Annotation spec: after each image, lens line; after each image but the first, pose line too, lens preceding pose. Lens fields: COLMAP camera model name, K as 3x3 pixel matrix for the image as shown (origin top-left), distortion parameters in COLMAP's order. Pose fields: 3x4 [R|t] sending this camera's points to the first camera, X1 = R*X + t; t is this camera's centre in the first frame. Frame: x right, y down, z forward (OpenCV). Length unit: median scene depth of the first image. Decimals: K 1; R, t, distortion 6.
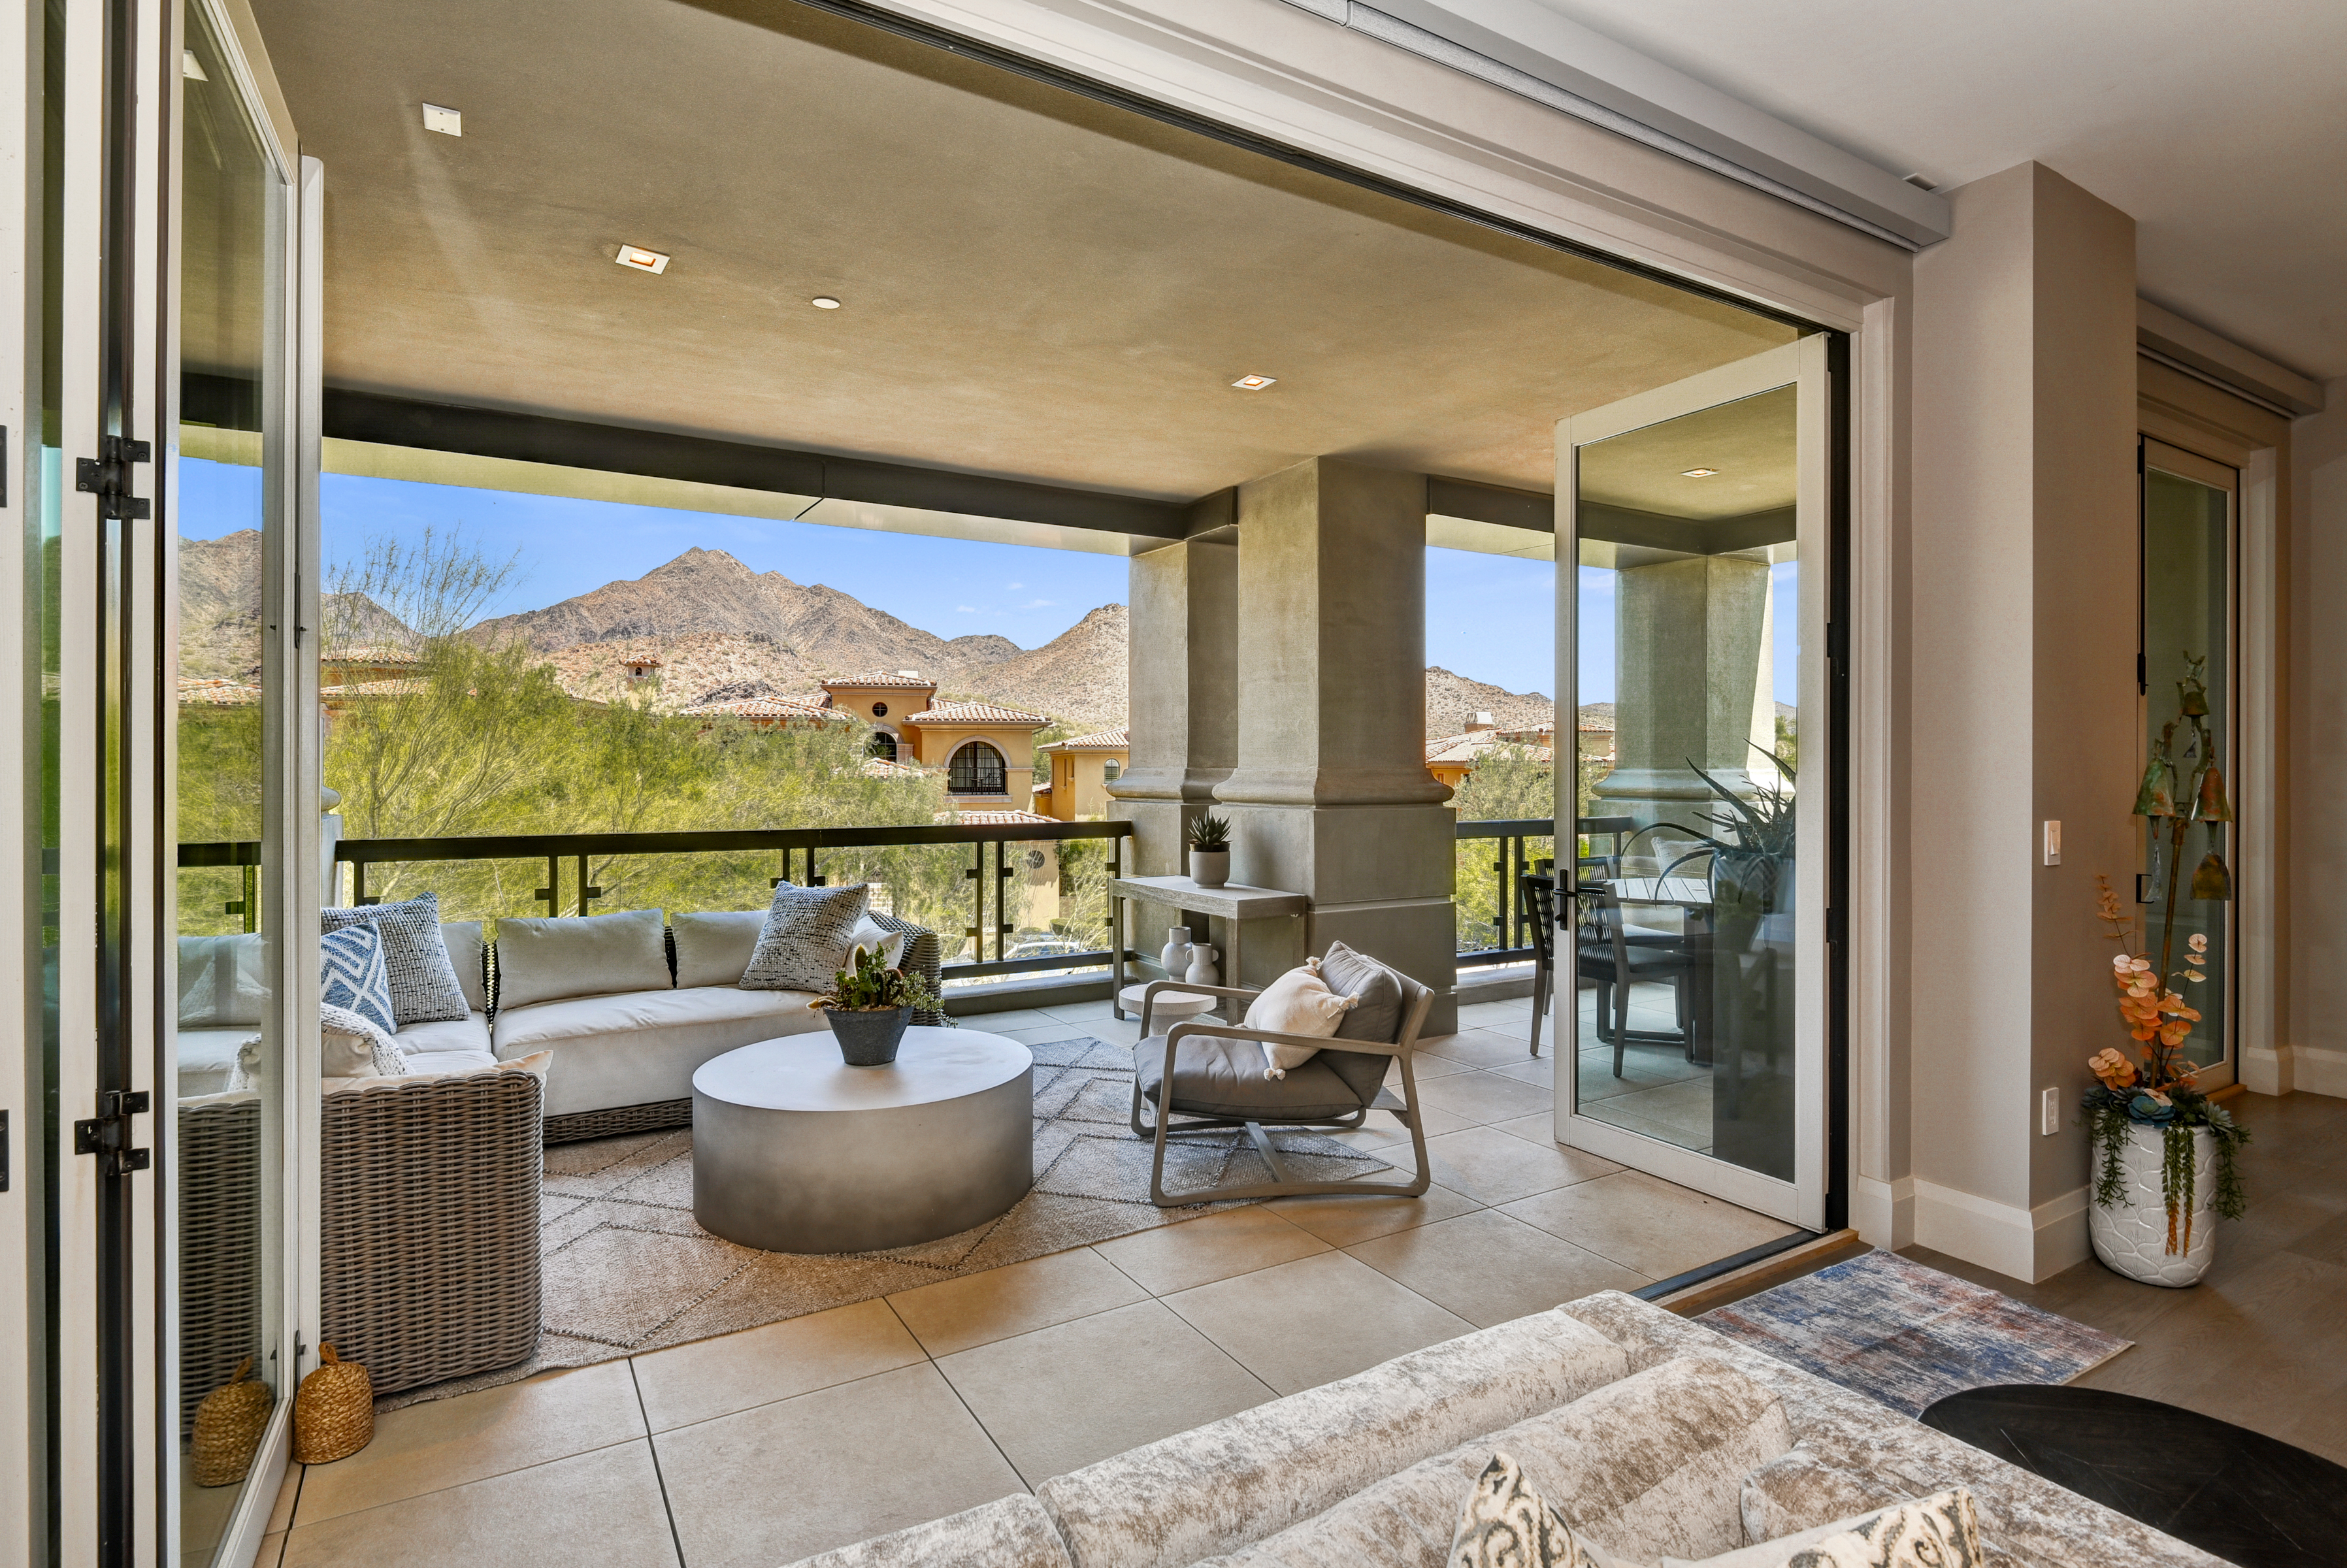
lens RADIAL K [[1178.6, 0, 1174.8], [0, 1178.6, 765.1], [0, 0, 1]] dist [-0.001316, 0.000223]
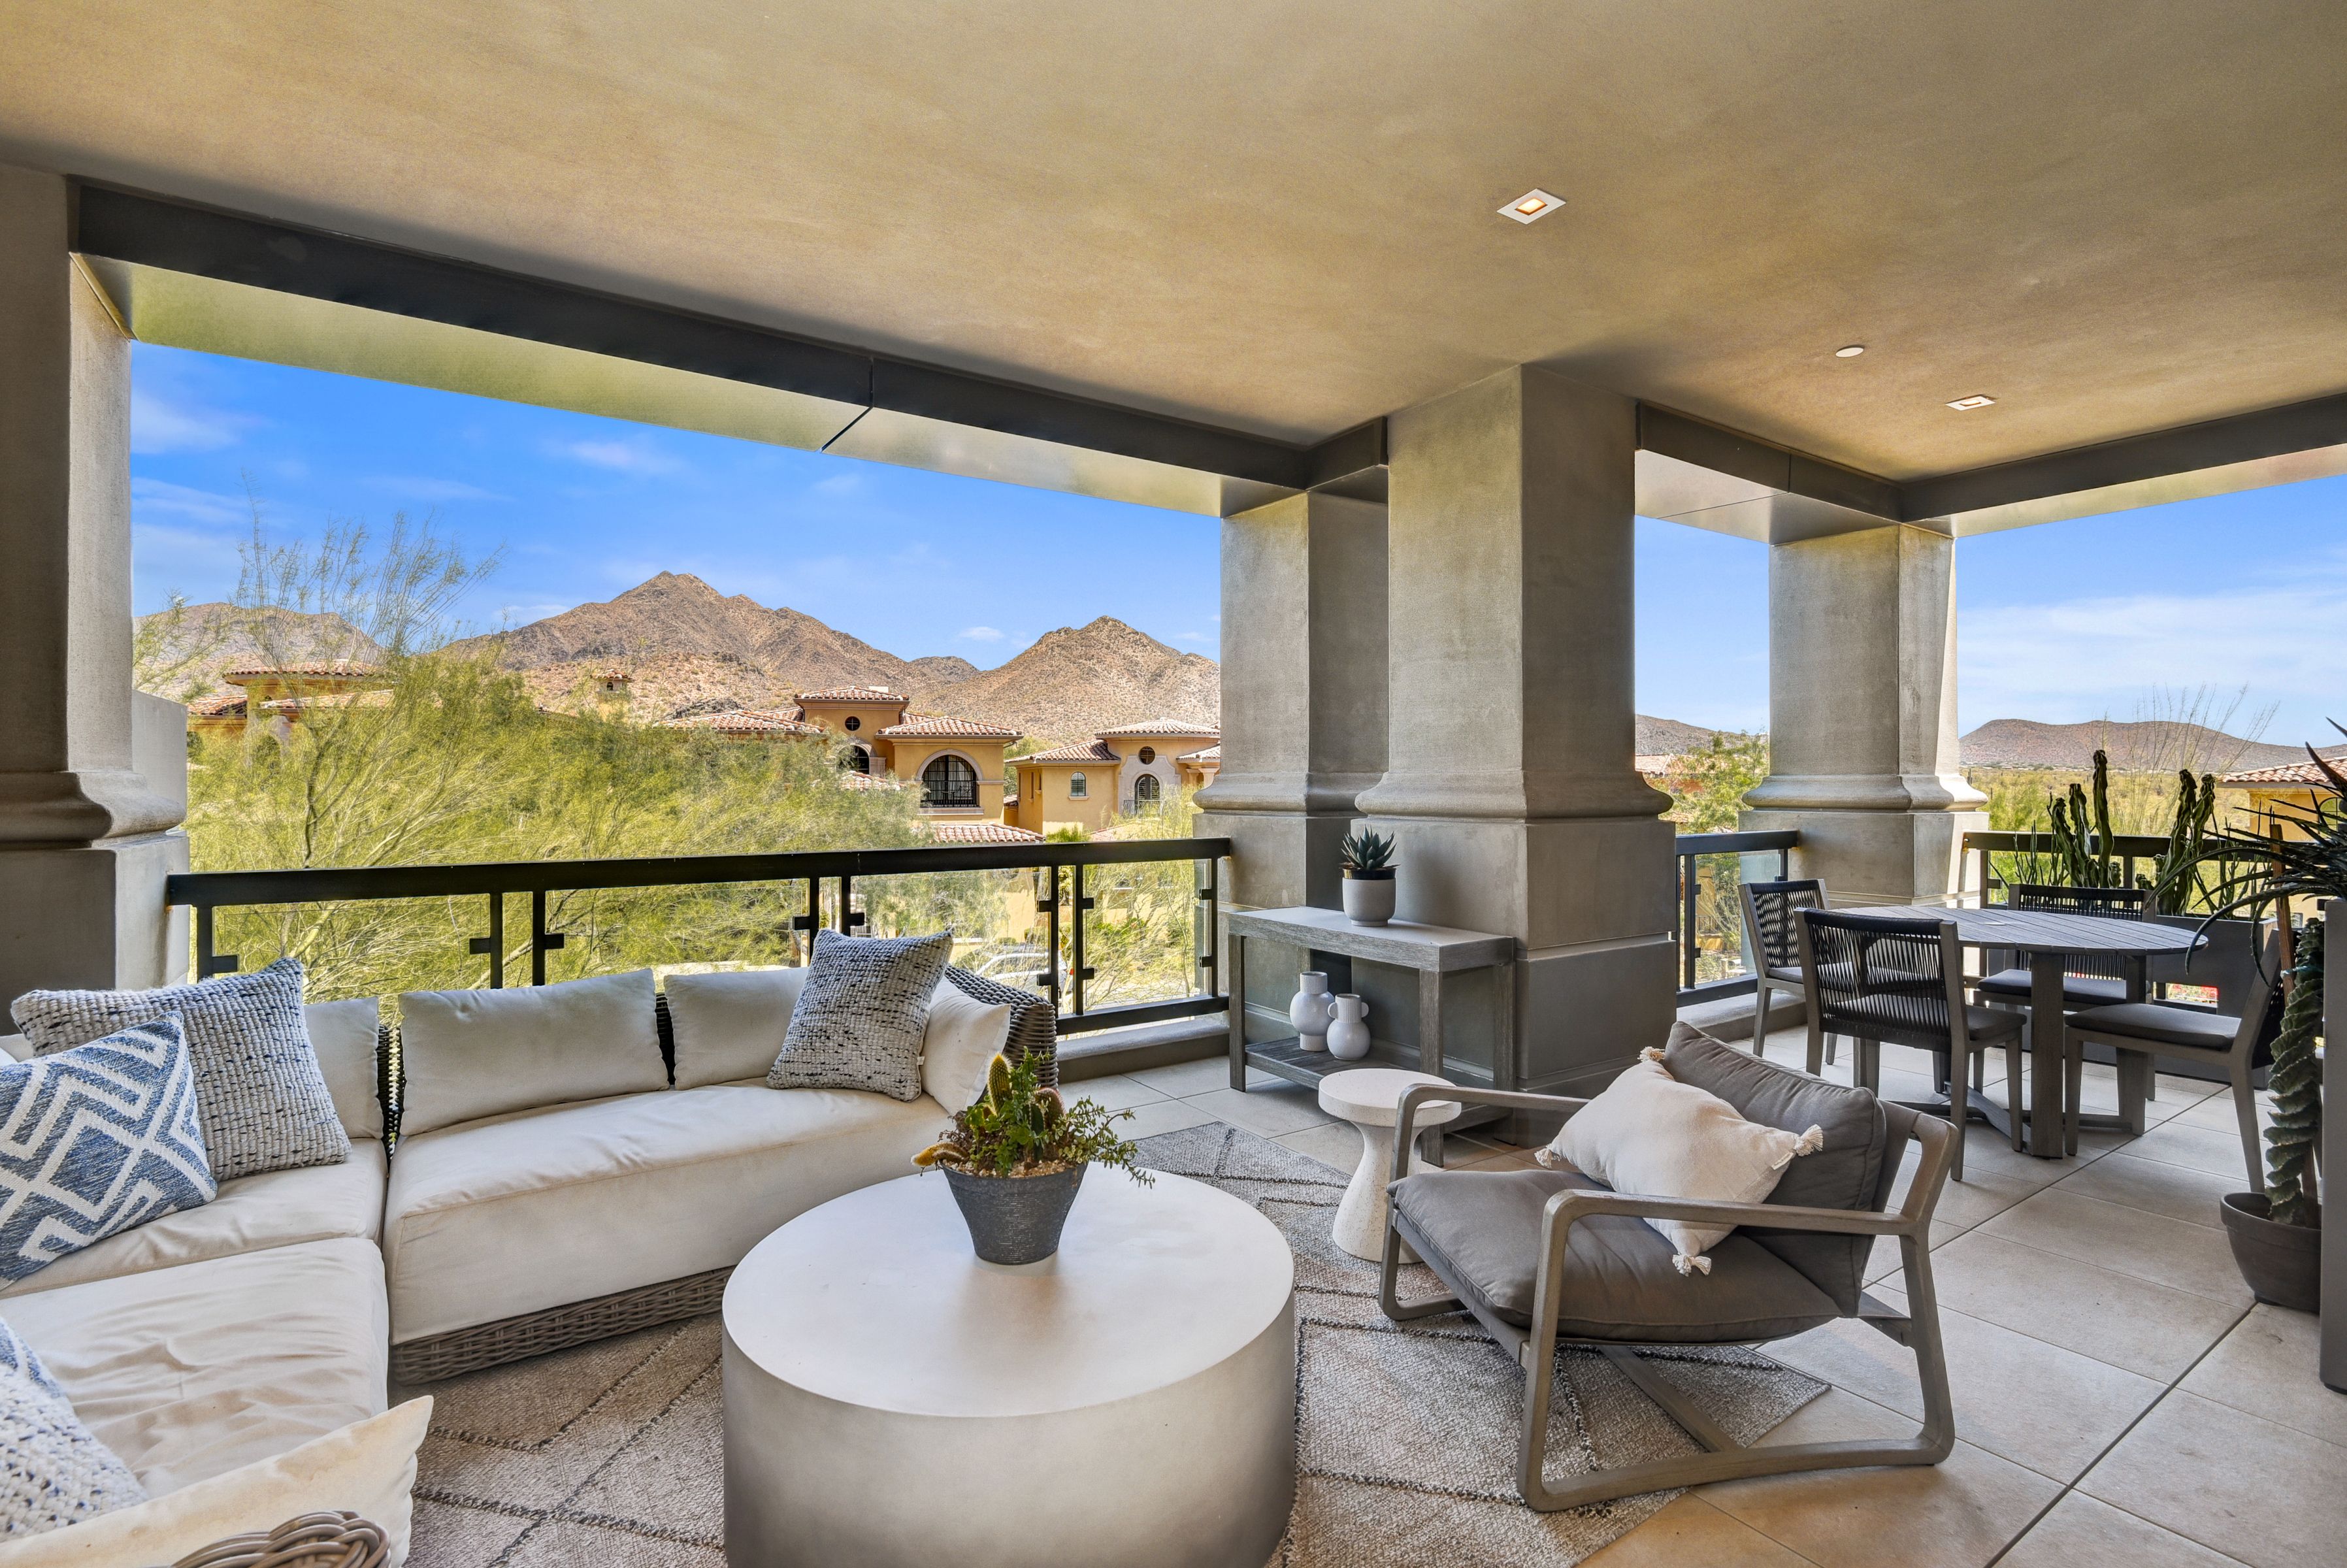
lens RADIAL K [[1092.8, 0, 1170.8], [0, 1092.8, 778.1], [0, 0, 1]] dist [-0.001042, -0.003039]
pose [[0.998868, -0.001269, 0.047549, -0.121607], [0.001312, 0.999999, -0.000882, 0.006713], [-0.047548, 0.000943, 0.998869, 0.259449]]
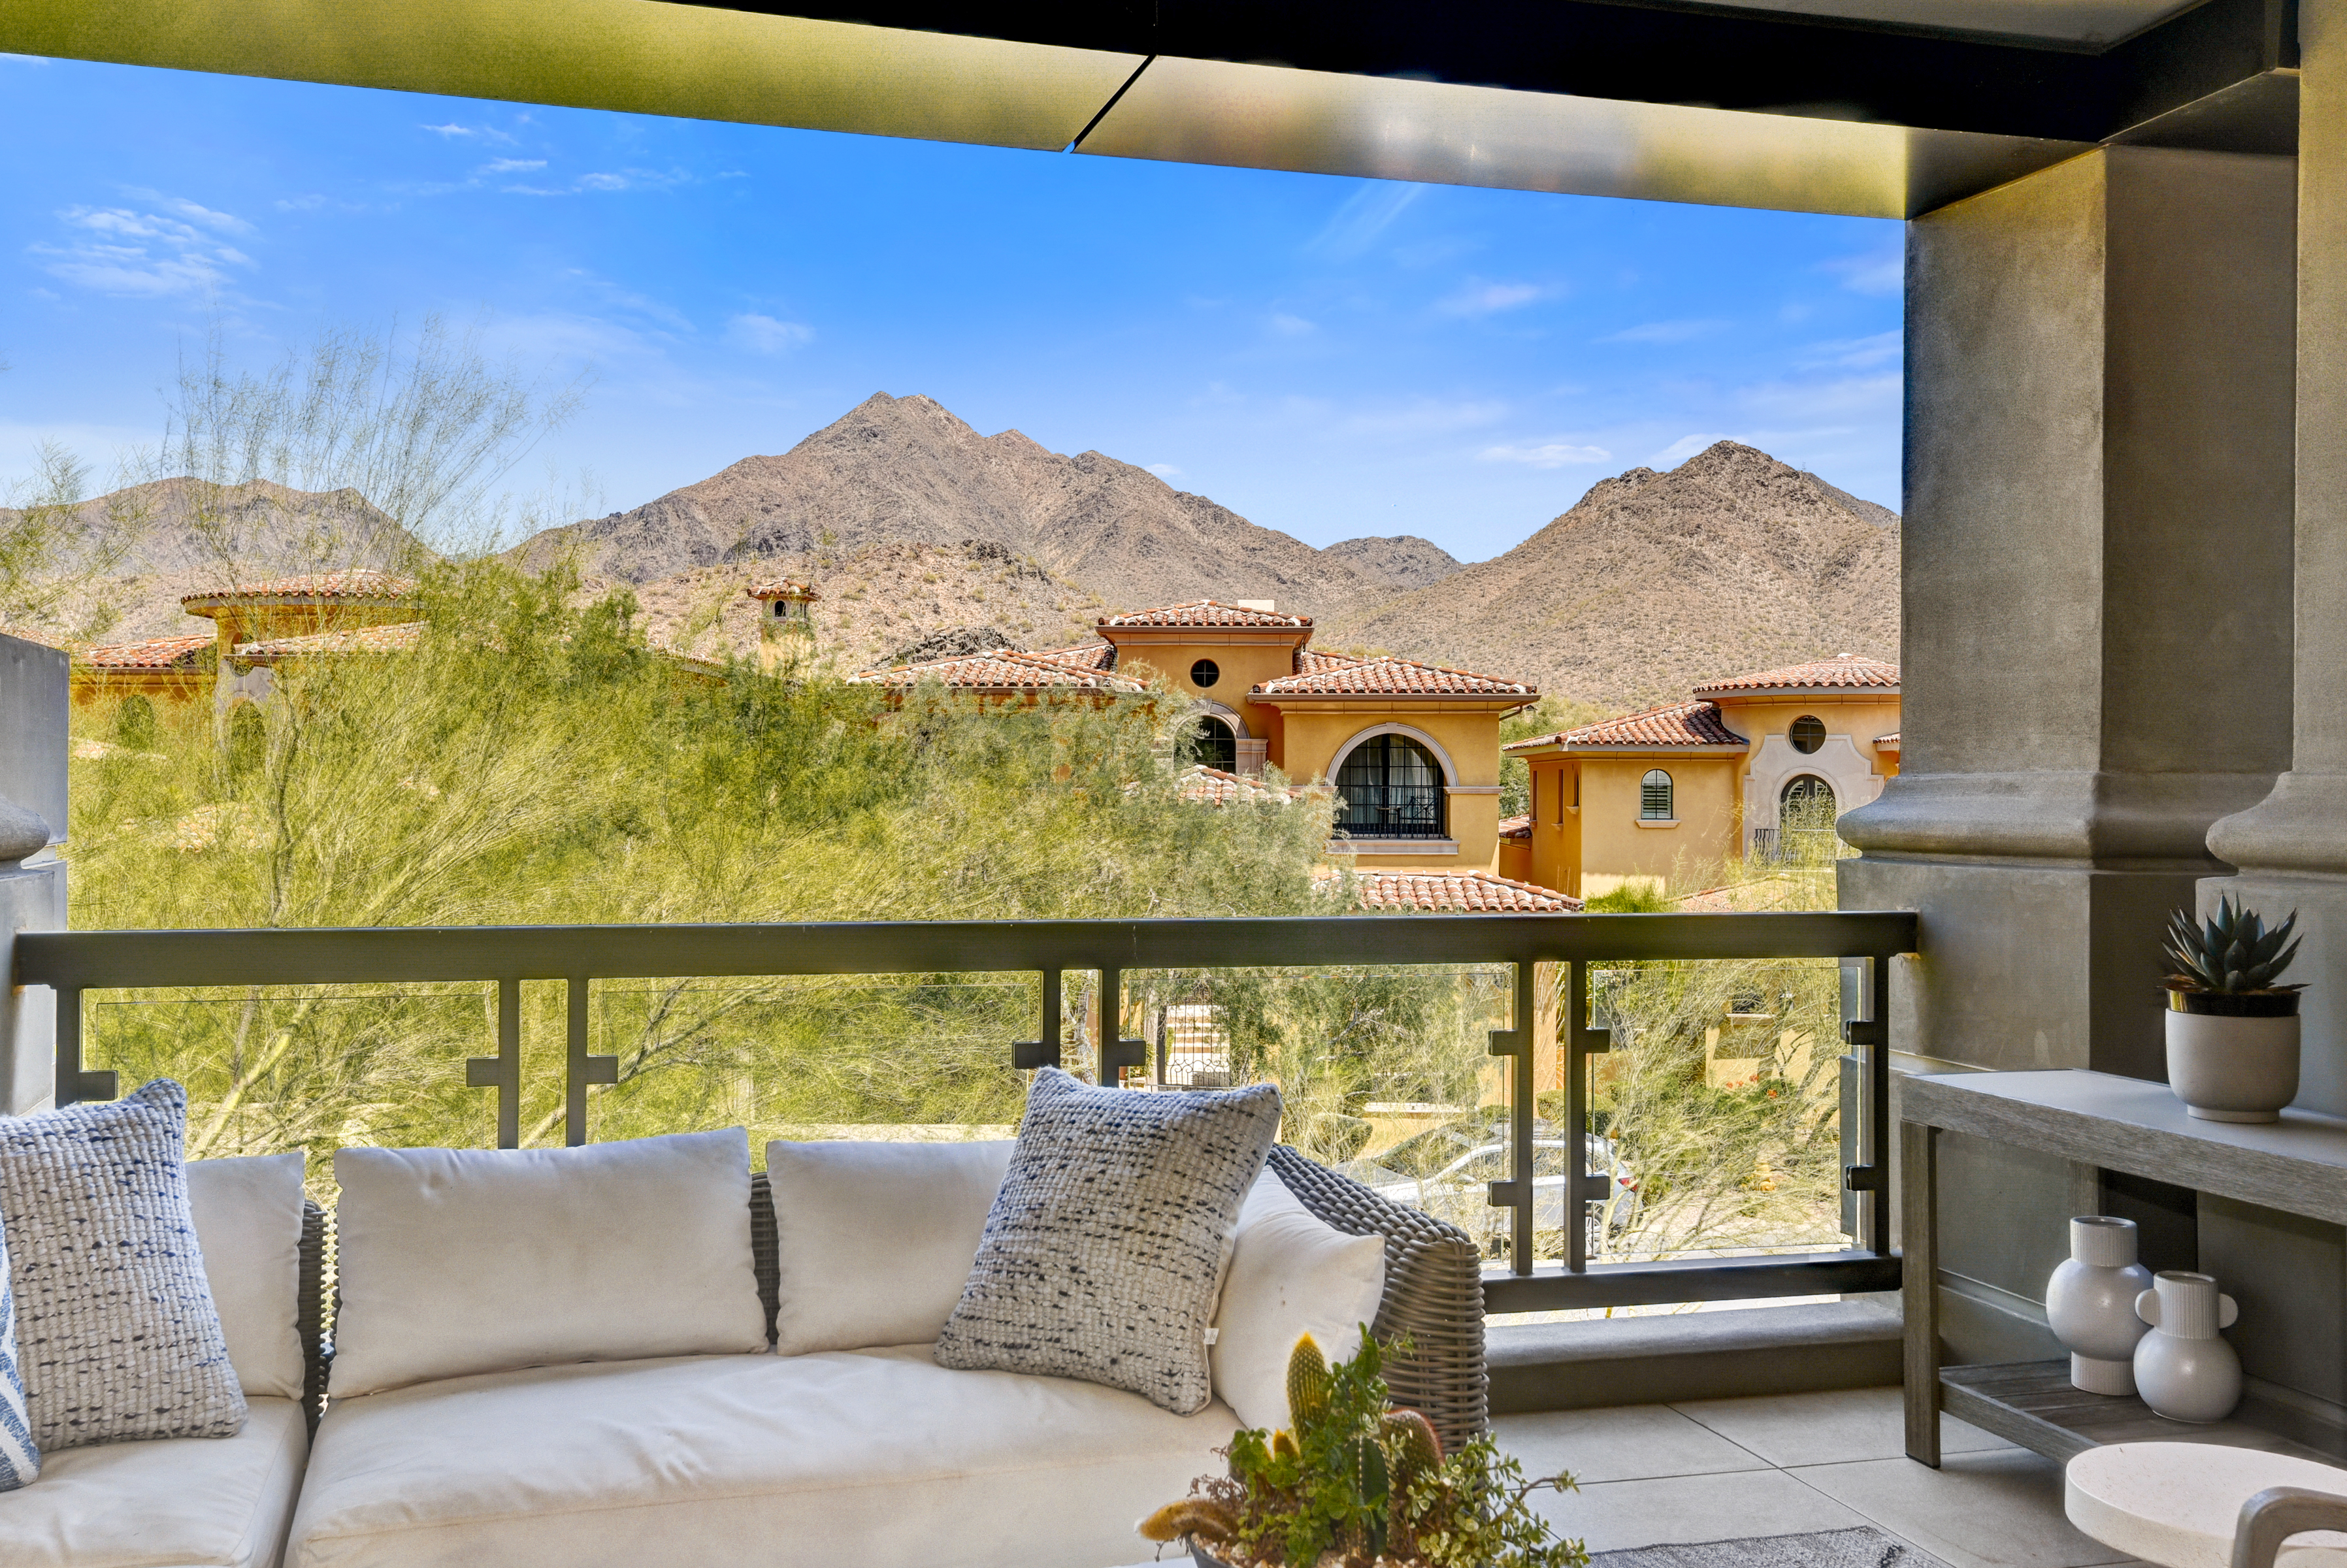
lens RADIAL K [[2220.3, 0, 1157.8], [0, 2220.3, 779.6], [0, 0, 1]] dist [0.053755, 0.000000]
pose [[0.965925, 0.003970, -0.258792, -0.092752], [-0.004414, 0.999990, -0.001135, 0.006733], [0.258785, 0.002239, 0.965932, 0.260778]]
